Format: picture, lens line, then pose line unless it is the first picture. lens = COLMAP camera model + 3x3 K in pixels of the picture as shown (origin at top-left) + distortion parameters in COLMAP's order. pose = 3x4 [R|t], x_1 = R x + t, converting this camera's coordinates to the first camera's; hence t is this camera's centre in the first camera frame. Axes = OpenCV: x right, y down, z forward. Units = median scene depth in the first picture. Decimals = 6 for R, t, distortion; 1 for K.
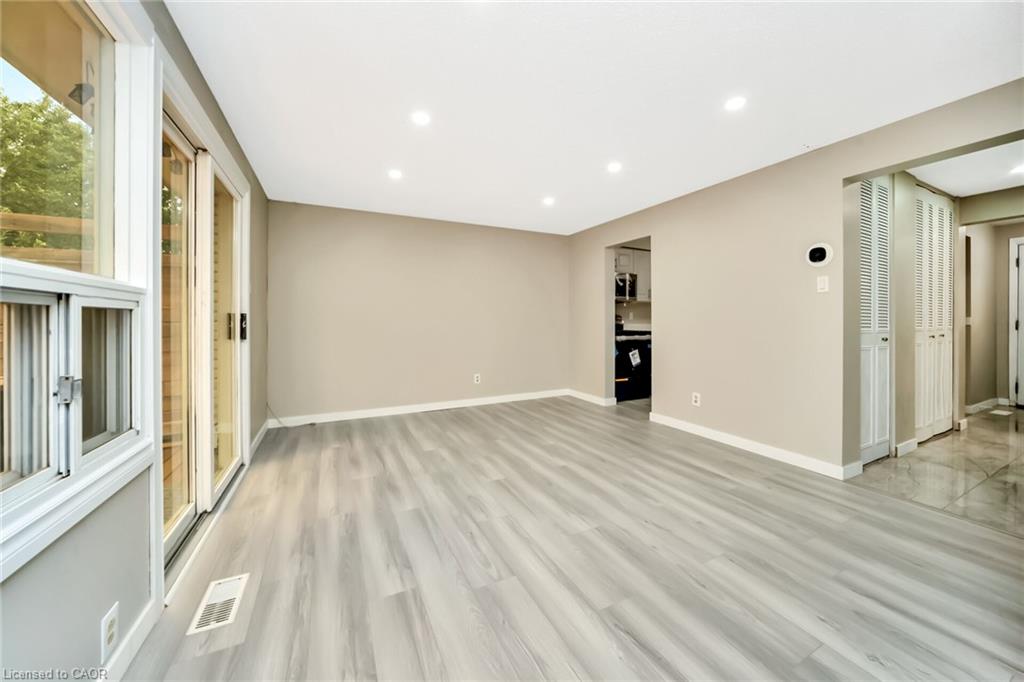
lens RADIAL K [[372.9, 0, 515.2], [0, 372.9, 325.0], [0, 0, 1]] dist [-0.008800, 0.002822]
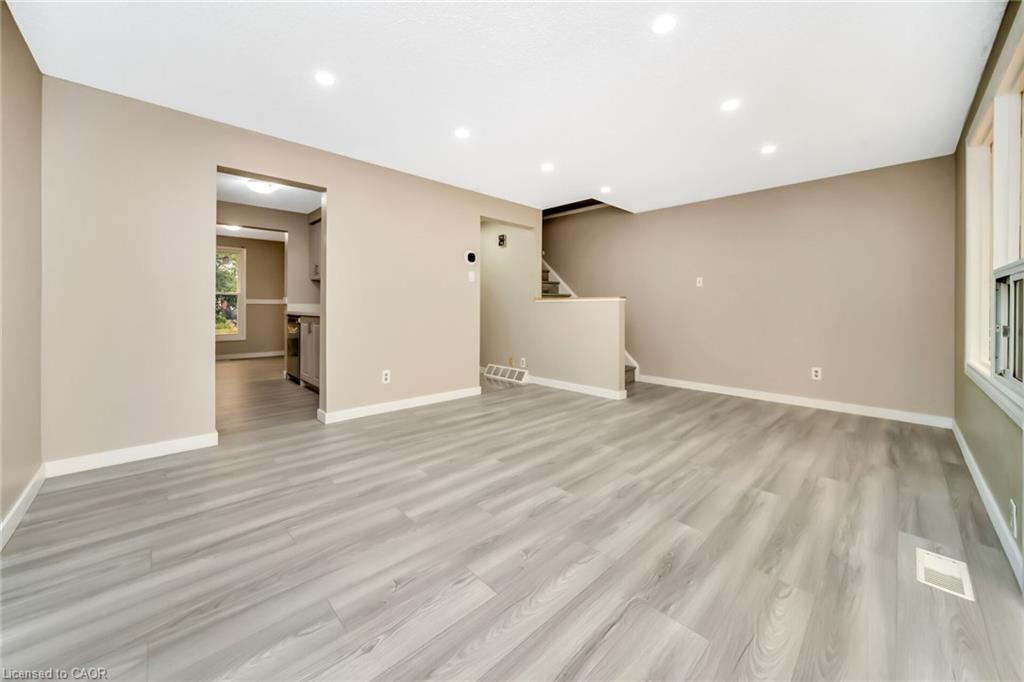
lens RADIAL K [[372.9, 0, 515.5], [0, 372.9, 318.0], [0, 0, 1]] dist [-0.008800, 0.002822]
pose [[-0.298769, -0.027318, 0.953934, -0.745548], [0.004842, 0.999534, 0.030141, 0.018504], [-0.954313, 0.013624, -0.298498, 1.283963]]
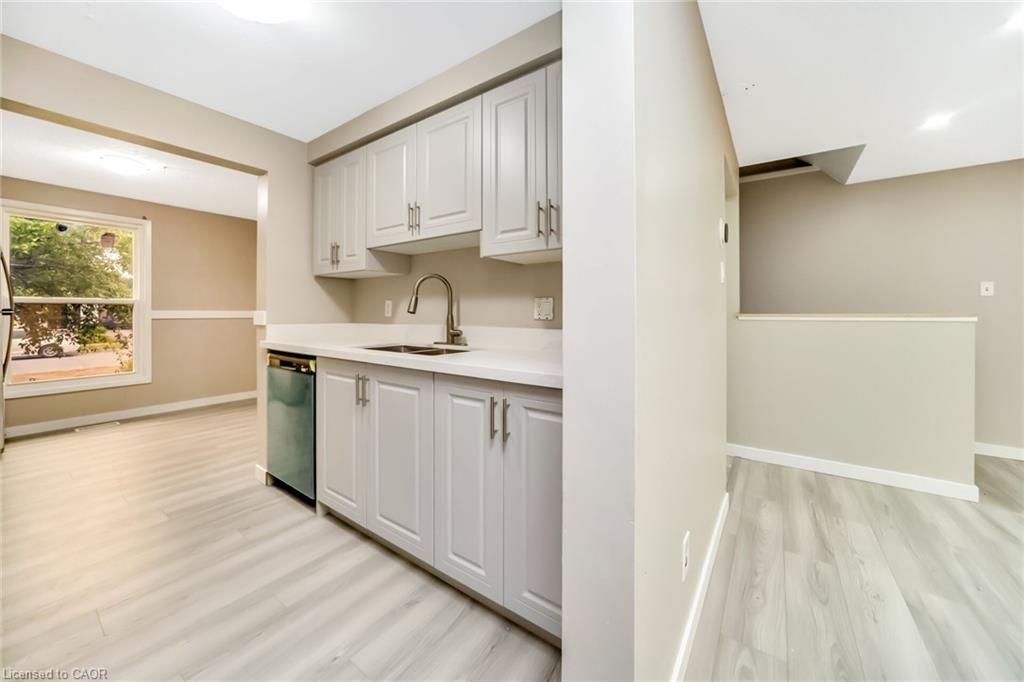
lens RADIAL K [[372.9, 0, 517.8], [0, 372.9, 309.0], [0, 0, 1]] dist [-0.008800, 0.002822]
pose [[-0.473923, 0.007699, 0.880533, 0.339902], [0.006788, 0.999964, -0.005090, -0.033488], [-0.880540, 0.003564, -0.473958, 1.724794]]
